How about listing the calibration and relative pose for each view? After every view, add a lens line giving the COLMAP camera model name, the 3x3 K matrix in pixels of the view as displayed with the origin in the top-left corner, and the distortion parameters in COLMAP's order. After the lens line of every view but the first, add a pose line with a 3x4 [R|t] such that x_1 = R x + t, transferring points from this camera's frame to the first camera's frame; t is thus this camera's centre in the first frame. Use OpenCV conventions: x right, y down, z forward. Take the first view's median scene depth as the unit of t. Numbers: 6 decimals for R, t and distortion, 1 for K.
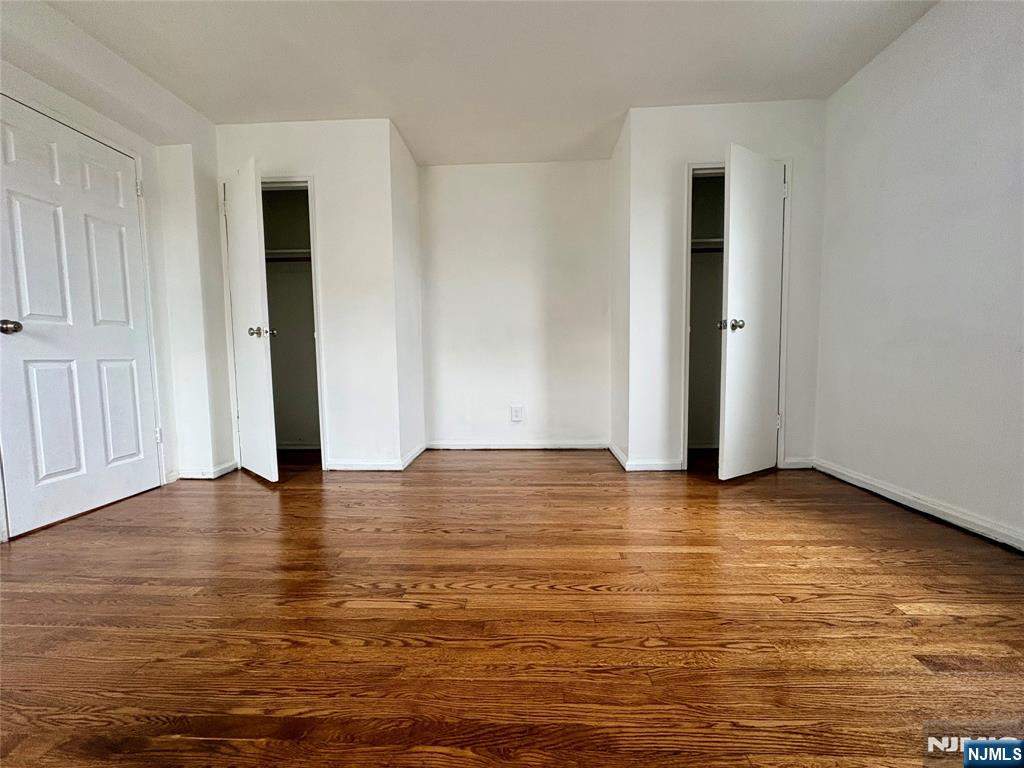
lens RADIAL K [[408.3, 0, 507.7], [0, 408.3, 384.3], [0, 0, 1]] dist [0.001438, -0.000287]
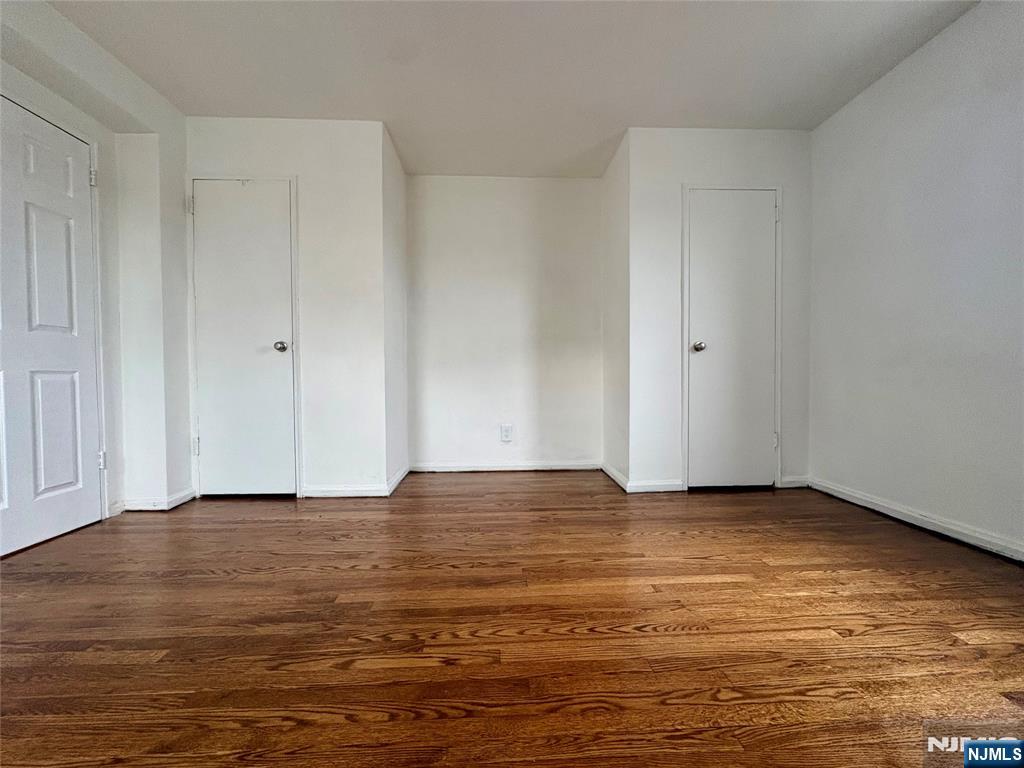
lens RADIAL K [[408.3, 0, 507.0], [0, 408.3, 383.7], [0, 0, 1]] dist [0.001438, -0.000287]
pose [[0.995684, 0.007326, 0.092523, -0.126291], [-0.002772, 0.998782, -0.049255, 0.005771], [-0.092771, 0.048786, 0.994492, 0.086517]]
